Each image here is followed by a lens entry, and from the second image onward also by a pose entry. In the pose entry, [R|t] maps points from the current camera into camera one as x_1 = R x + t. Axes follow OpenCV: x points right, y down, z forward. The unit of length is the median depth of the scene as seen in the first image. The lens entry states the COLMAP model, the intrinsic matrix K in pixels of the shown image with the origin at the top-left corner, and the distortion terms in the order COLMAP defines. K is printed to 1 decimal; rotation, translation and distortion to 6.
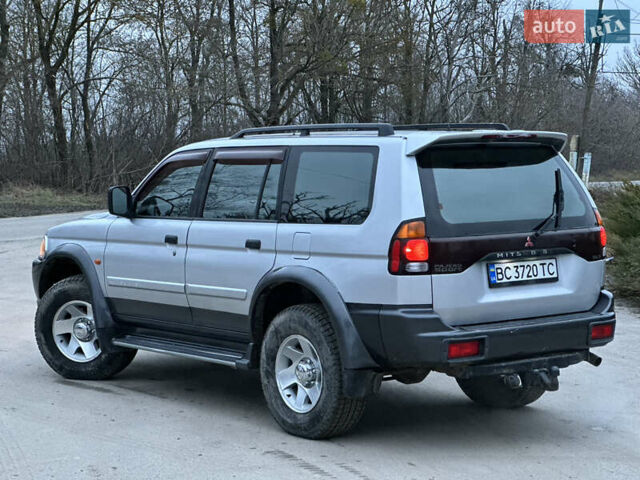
lens RADIAL K [[1396.6, 0, 320.0], [0, 1396.6, 240.0], [0, 0, 1]] dist [-0.207535, 8.918602]
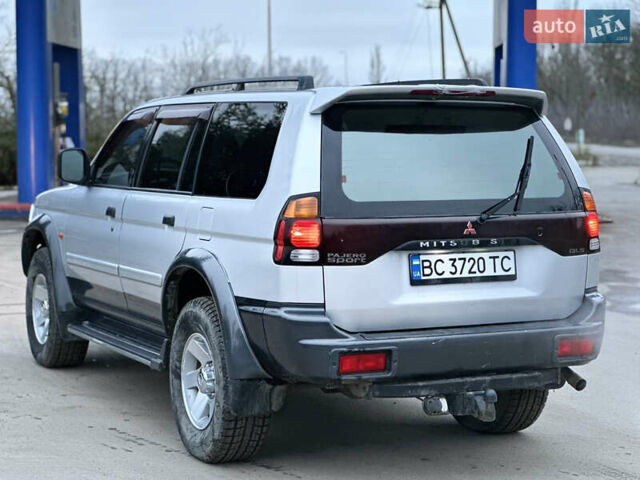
lens RADIAL K [[1396.6, 0, 320.0], [0, 1396.6, 240.0], [0, 0, 1]] dist [-0.207535, 8.918602]
pose [[0.979641, 0.034309, -0.197802, 0.221340], [-0.031097, 0.999330, 0.019322, -0.004504], [0.198332, -0.012778, 0.980052, 0.220548]]
